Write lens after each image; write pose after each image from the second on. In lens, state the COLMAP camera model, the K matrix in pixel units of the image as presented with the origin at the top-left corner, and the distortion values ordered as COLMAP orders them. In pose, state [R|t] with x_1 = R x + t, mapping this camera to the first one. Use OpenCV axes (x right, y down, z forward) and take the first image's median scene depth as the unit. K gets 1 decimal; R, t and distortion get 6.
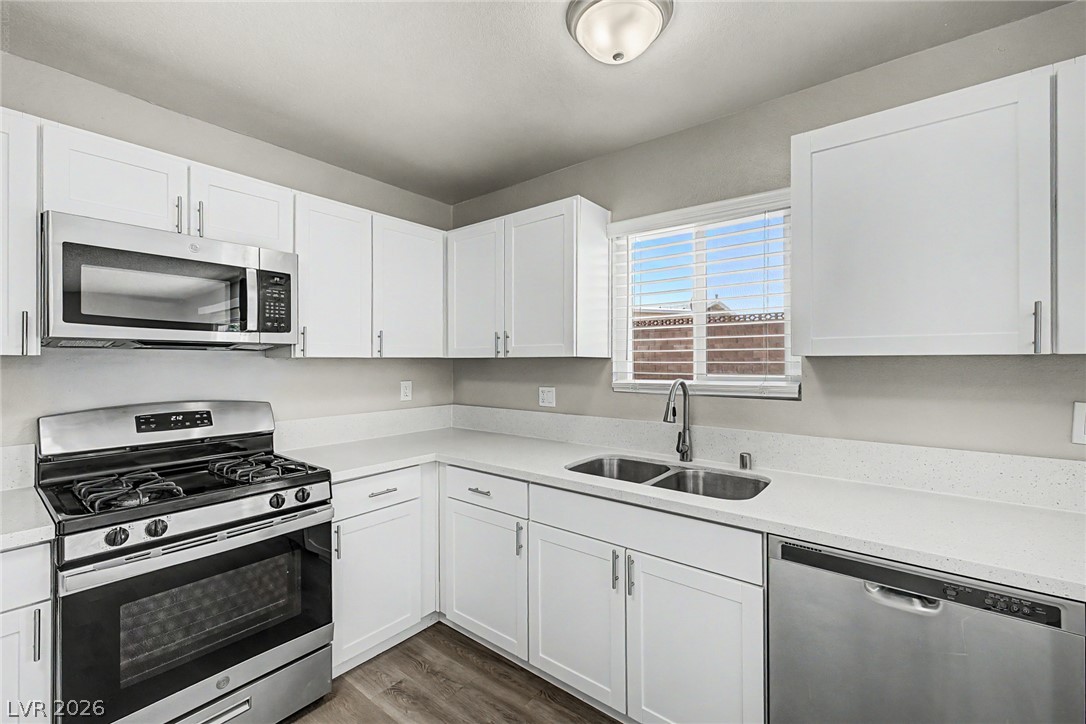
lens RADIAL K [[458.7, 0, 540.1], [0, 458.7, 358.9], [0, 0, 1]] dist [0.002875, 0.000036]
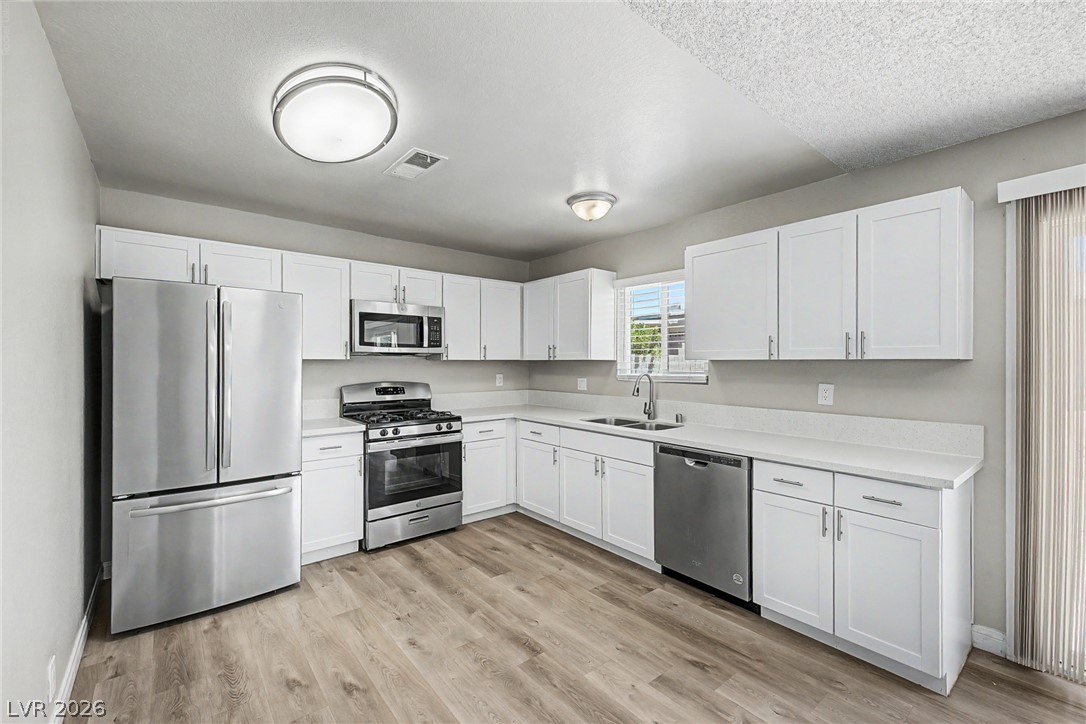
lens RADIAL K [[458.7, 0, 540.1], [0, 458.7, 358.9], [0, 0, 1]] dist [0.002875, 0.000036]
pose [[0.977210, 0.000867, -0.212272, 0.293893], [-0.001241, 0.999998, -0.001631, -0.005763], [0.212270, 0.001857, 0.977209, -0.851970]]
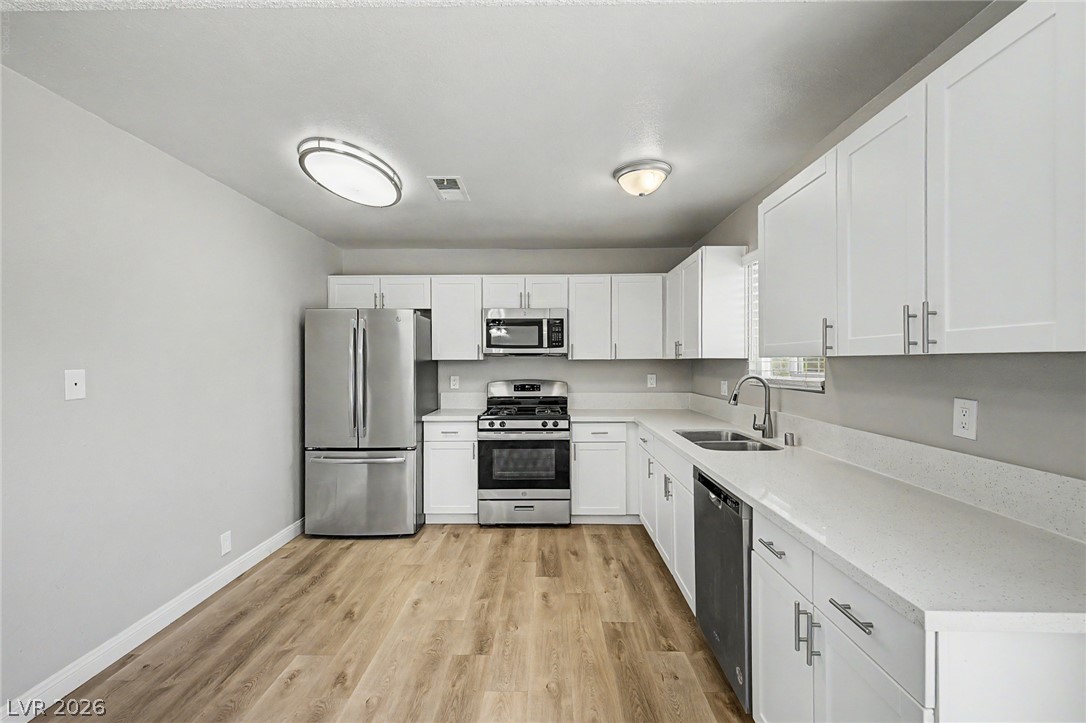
lens RADIAL K [[458.7, 0, 540.1], [0, 458.7, 358.4], [0, 0, 1]] dist [0.002875, 0.000036]
pose [[0.607913, -0.006689, -0.793975, 1.026167], [0.006921, 0.999971, -0.003126, -0.003491], [0.793974, -0.003595, 0.607942, -0.322436]]
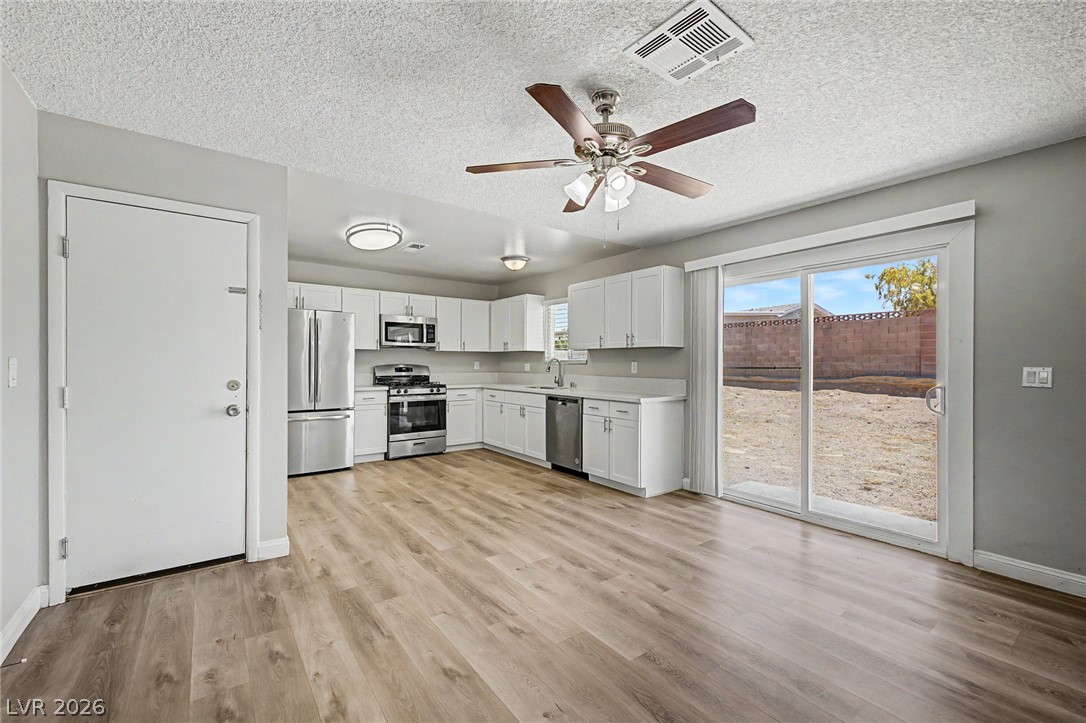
lens RADIAL K [[455.1, 0, 541.0], [0, 455.1, 361.9], [0, 0, 1]] dist [0.009206, -0.000426]
pose [[0.966471, 0.005061, -0.256728, 0.999016], [-0.004368, 0.999985, 0.003269, 0.061781], [0.256740, -0.002038, 0.966478, -1.903810]]
